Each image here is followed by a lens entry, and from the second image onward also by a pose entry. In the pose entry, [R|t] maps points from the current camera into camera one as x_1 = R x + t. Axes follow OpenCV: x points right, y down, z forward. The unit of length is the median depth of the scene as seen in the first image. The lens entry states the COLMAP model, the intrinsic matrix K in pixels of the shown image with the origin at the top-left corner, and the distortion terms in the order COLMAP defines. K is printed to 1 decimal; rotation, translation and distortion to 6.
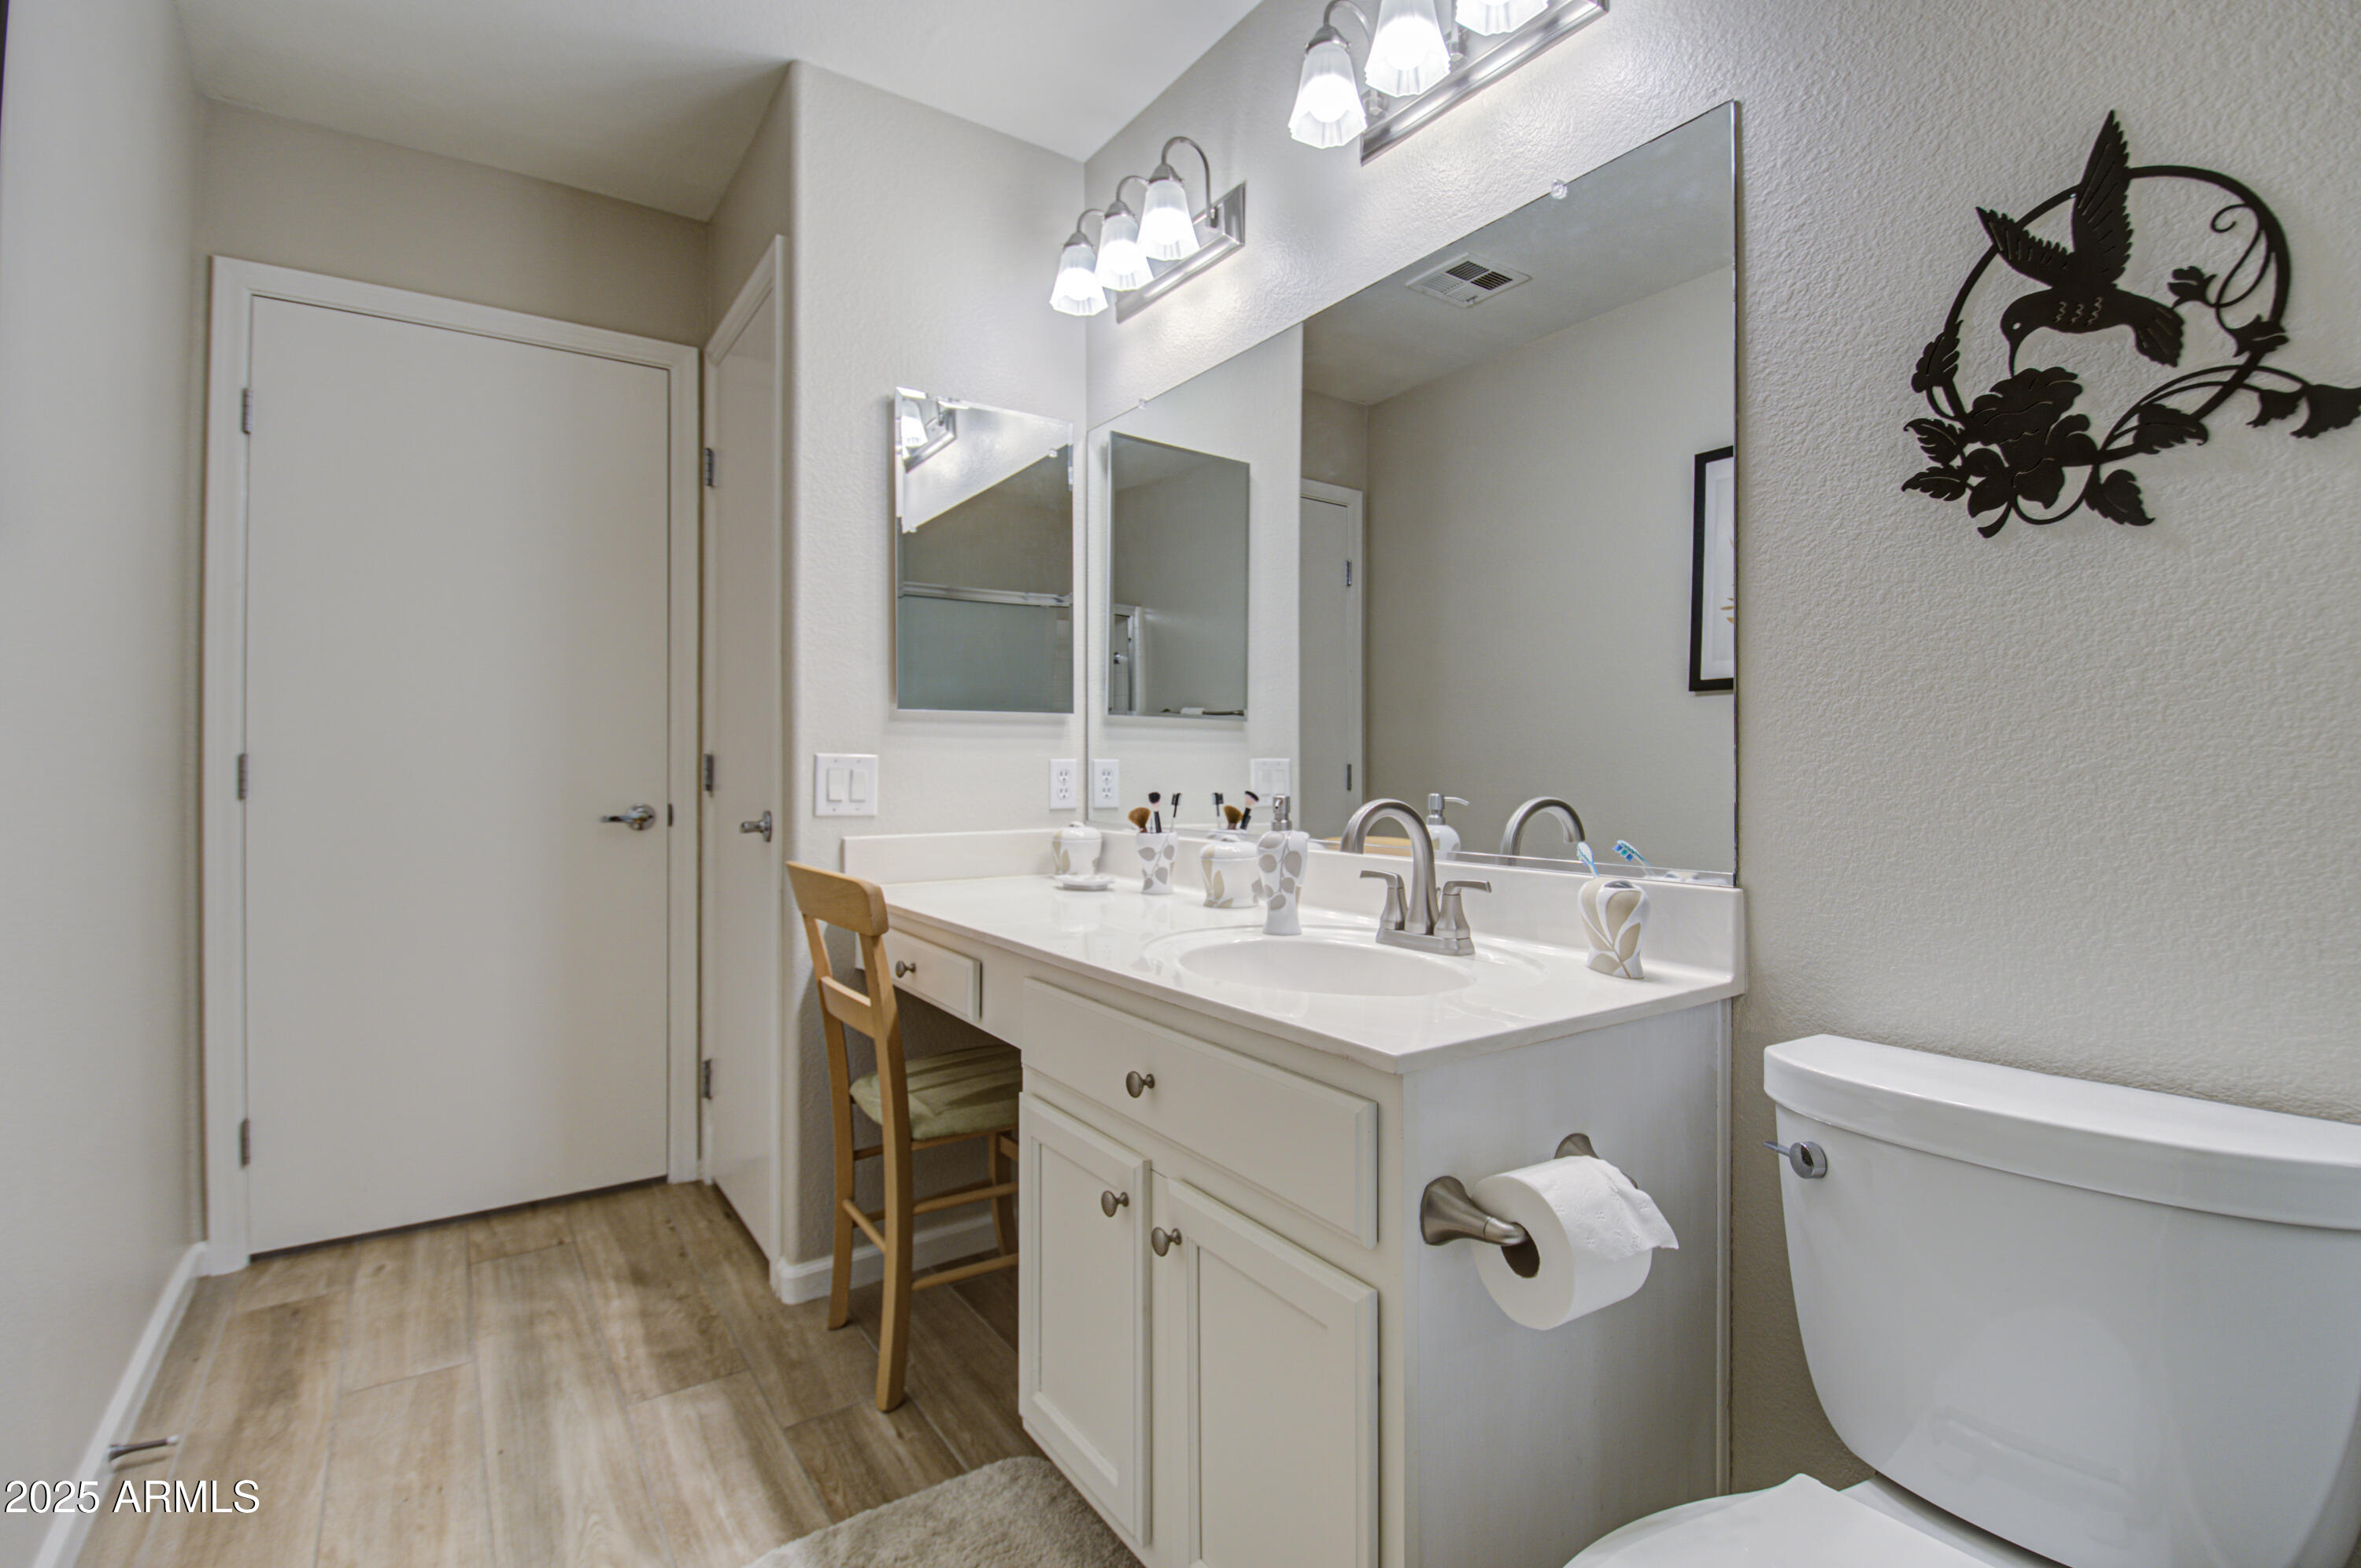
lens RADIAL K [[1043.6, 0, 1180.3], [0, 1043.6, 769.5], [0, 0, 1]] dist [-0.019736, -0.007412]
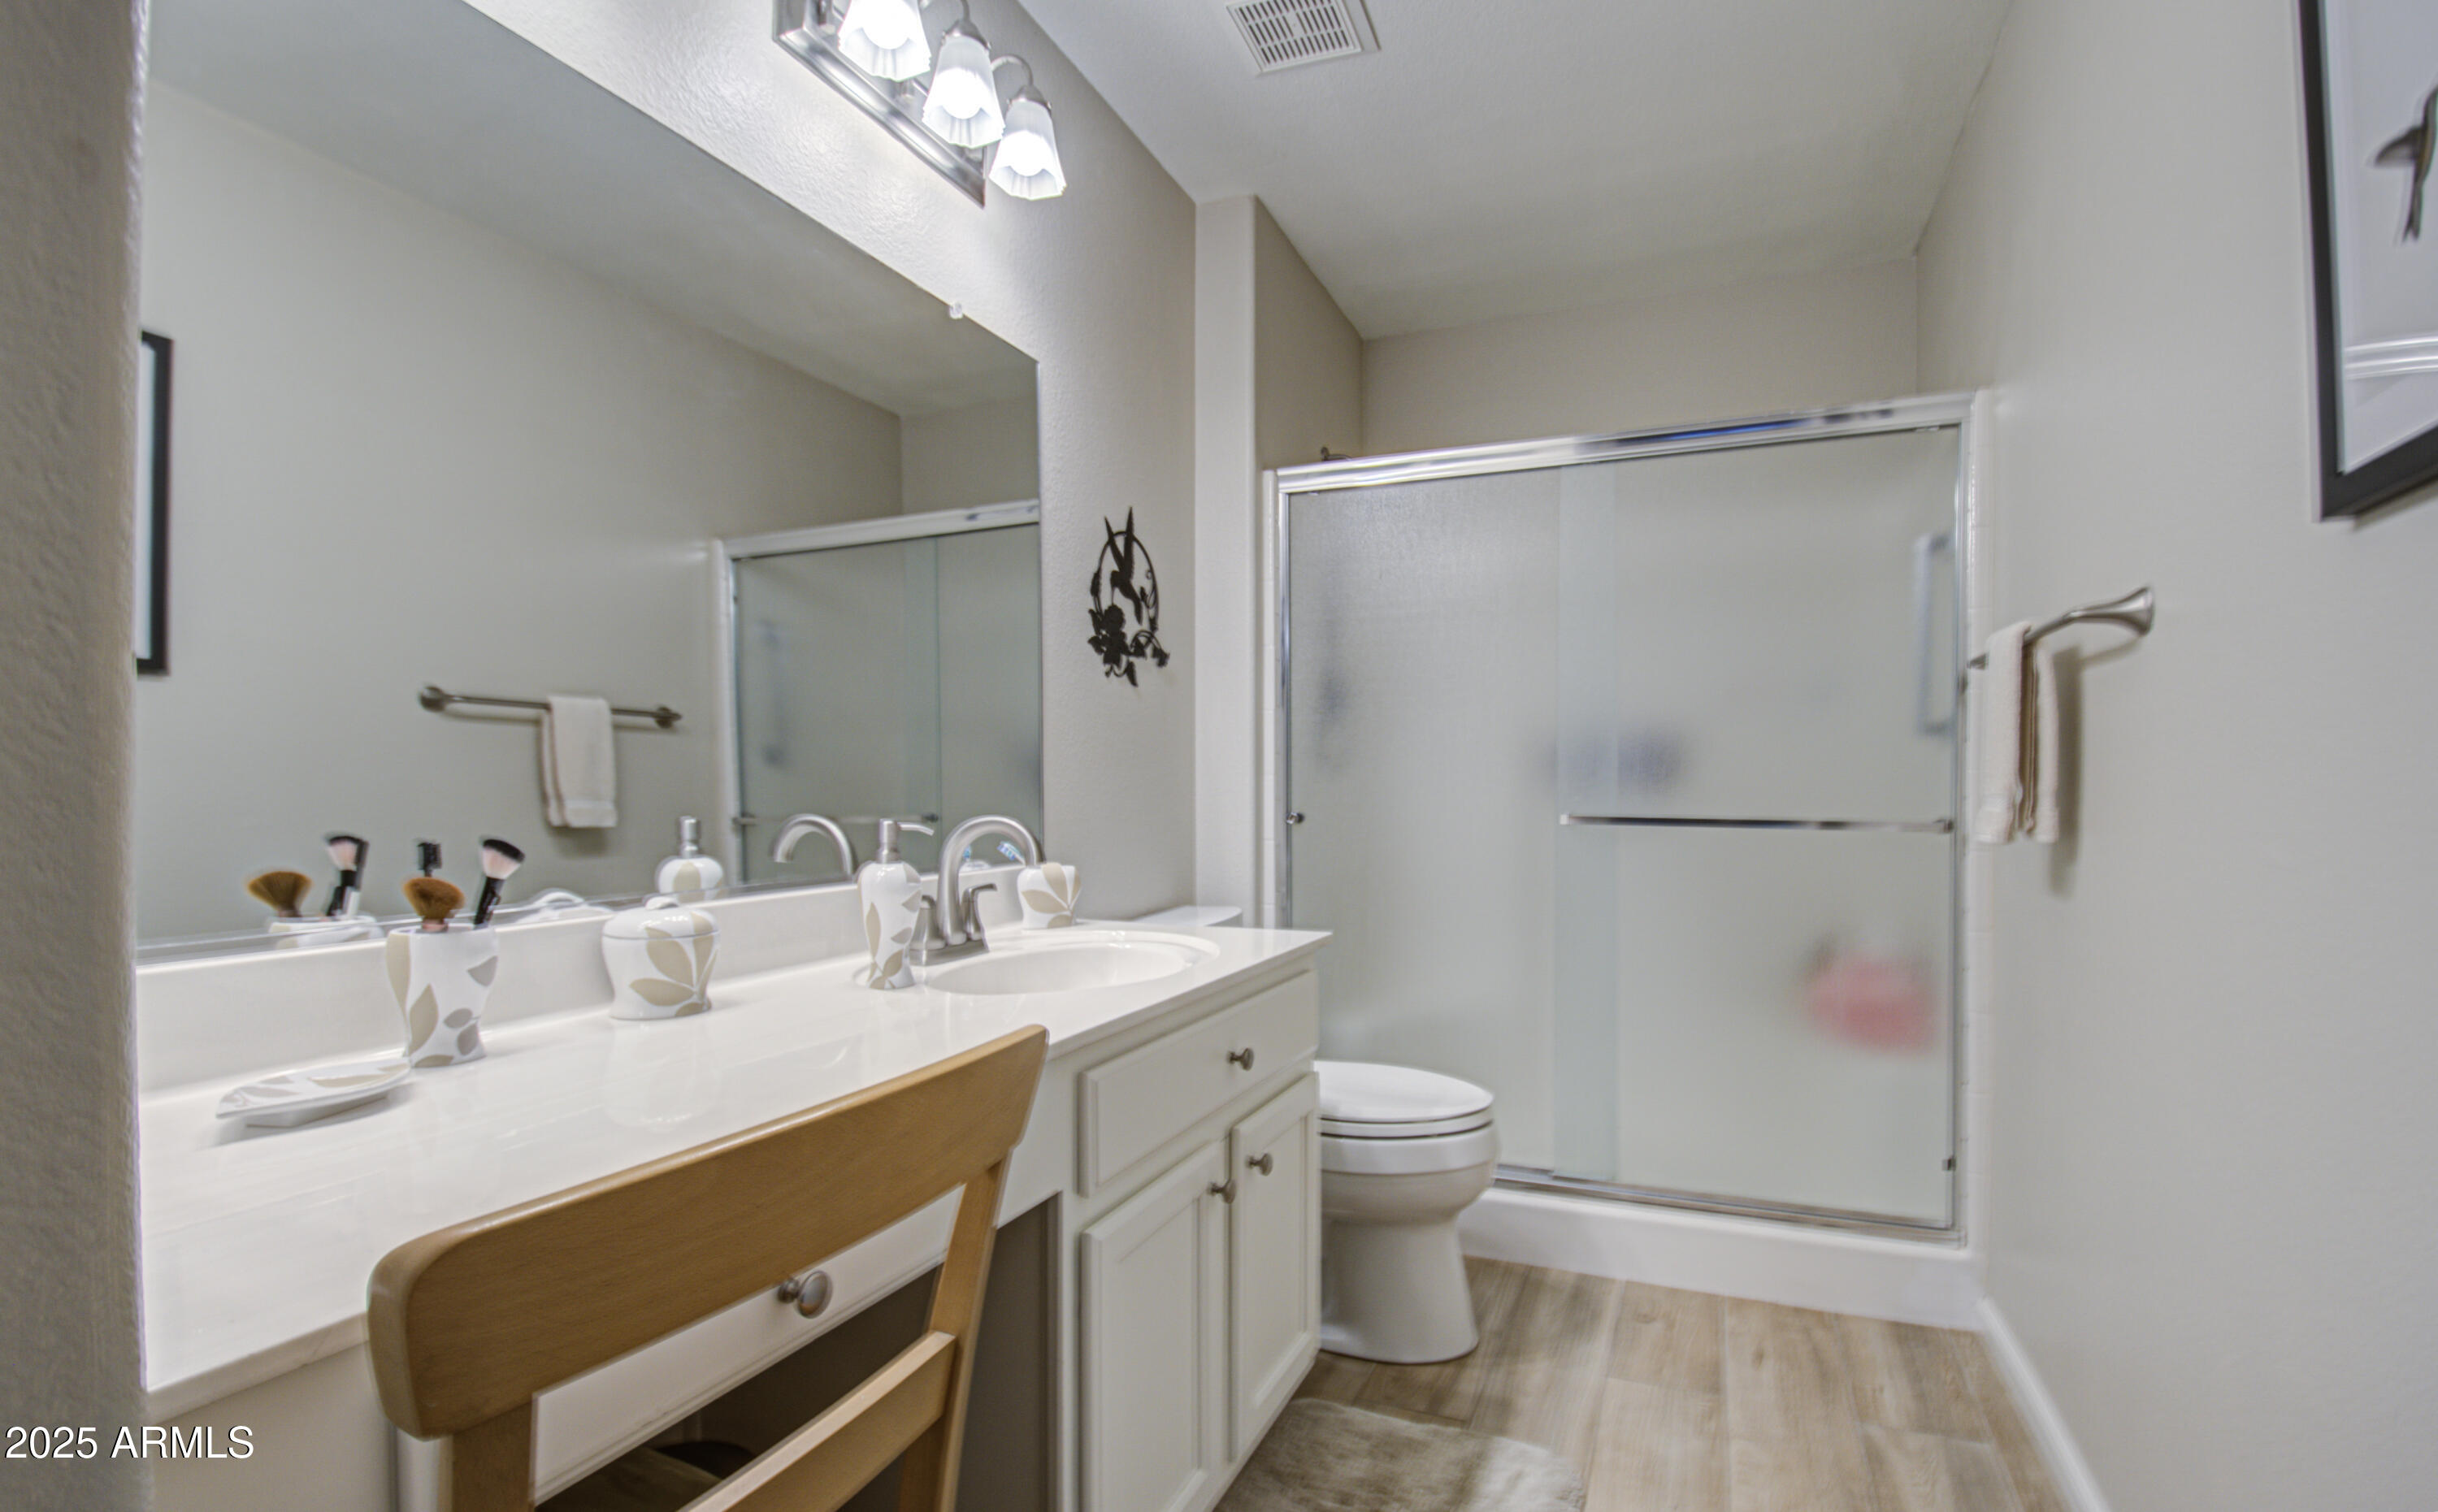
lens RADIAL K [[1117.3, 0, 1275.8], [0, 1117.3, 804.2], [0, 0, 1]] dist [-0.009674, -0.005628]
pose [[-0.567399, -0.016256, 0.823283, -1.367697], [0.002977, 0.999758, 0.021792, -0.013196], [-0.823438, 0.014816, -0.567213, 2.106674]]
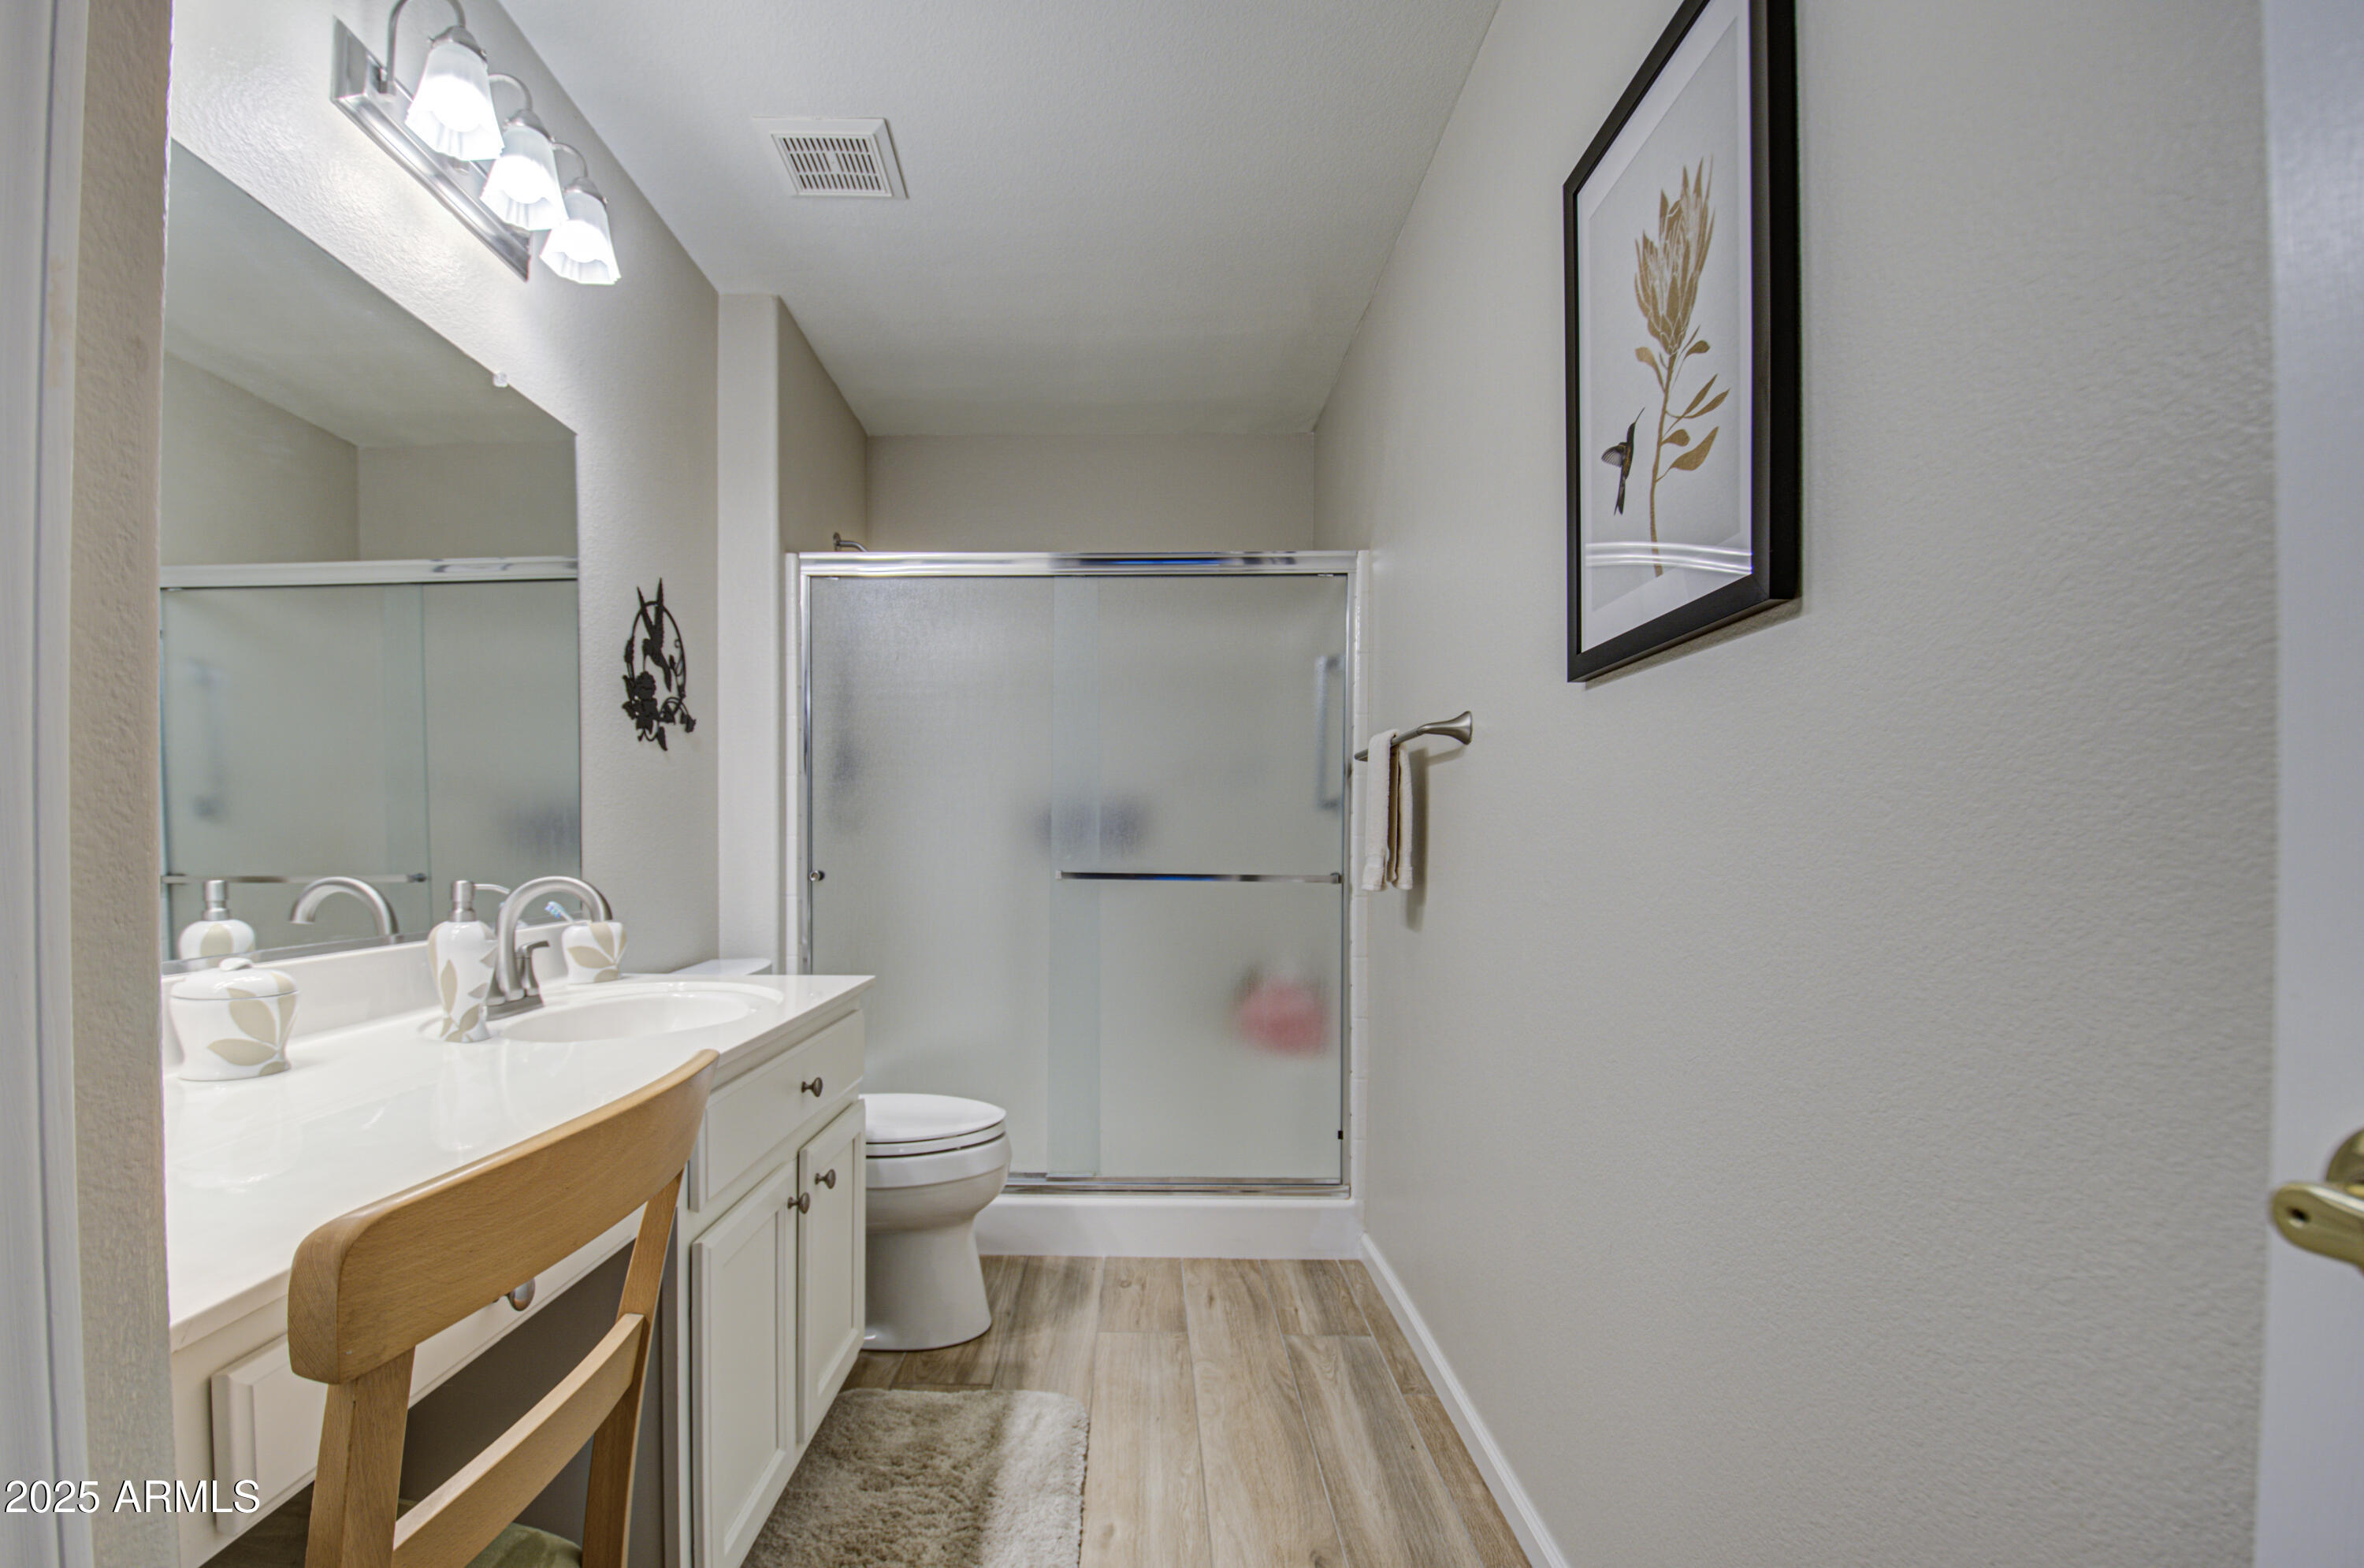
lens RADIAL K [[1045.0, 0, 1139.9], [0, 1045.0, 864.5], [0, 0, 1]] dist [-0.019736, -0.007412]
pose [[-0.825454, -0.017318, 0.564204, -1.423058], [-0.004140, 0.999688, 0.024628, -0.020773], [-0.564454, 0.017993, -0.825268, 2.332151]]
